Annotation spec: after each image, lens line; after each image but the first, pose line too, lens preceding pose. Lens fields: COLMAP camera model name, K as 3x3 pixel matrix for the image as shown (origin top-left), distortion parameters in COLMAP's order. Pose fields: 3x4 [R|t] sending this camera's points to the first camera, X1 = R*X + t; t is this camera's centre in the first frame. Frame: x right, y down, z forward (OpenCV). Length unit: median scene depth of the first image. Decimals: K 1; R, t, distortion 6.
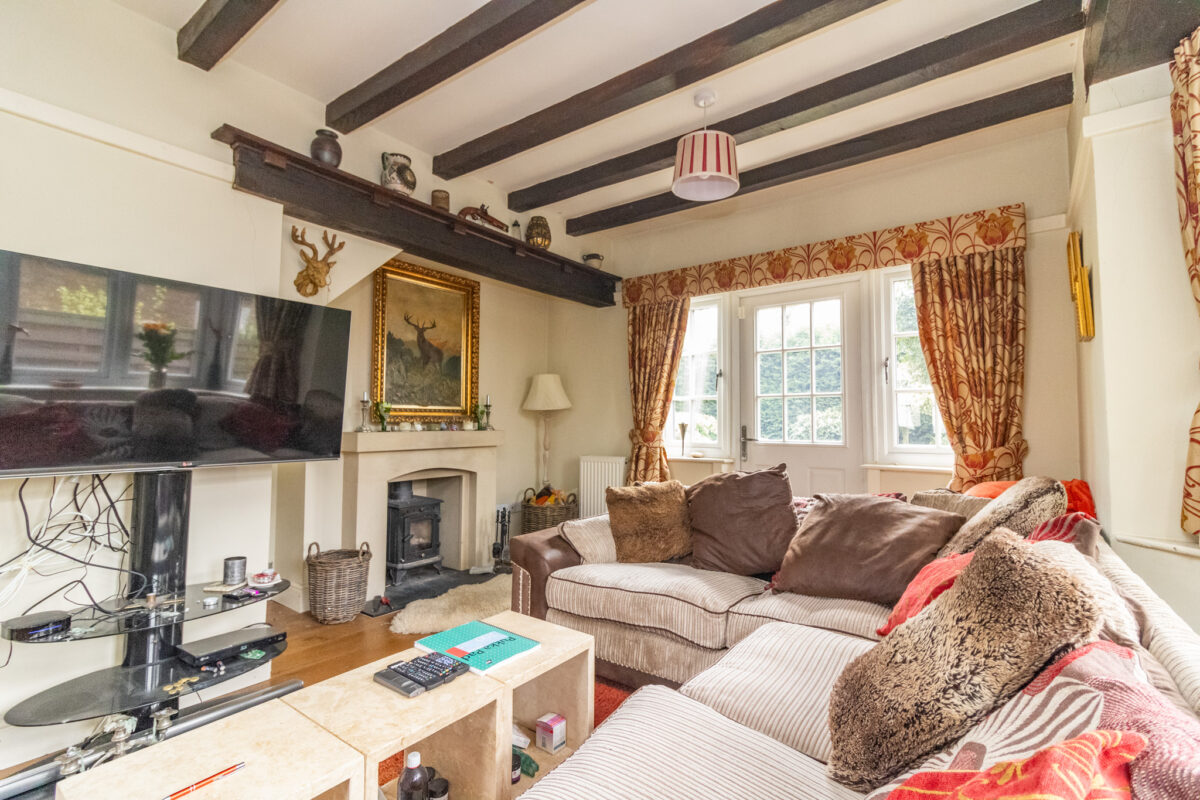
lens RADIAL K [[567.8, 0, 606.1], [0, 567.8, 393.9], [0, 0, 1]] dist [0.004789, 0.000535]
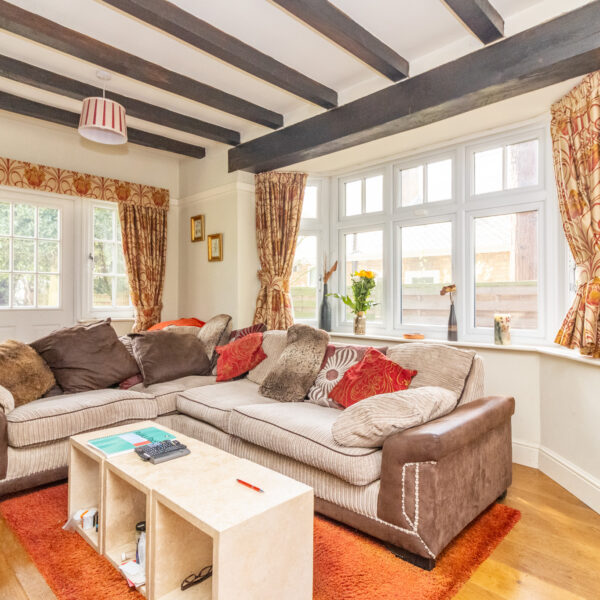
lens RADIAL K [[438.4, 0, 304.4], [0, 438.4, 298.0], [0, 0, 1]] dist [0.003544, 0.000053]
pose [[0.100663, 0.003735, 0.994914, -0.804929], [-0.039718, 0.999211, 0.000268, 0.044064], [-0.994127, -0.039543, 0.100732, 0.304441]]
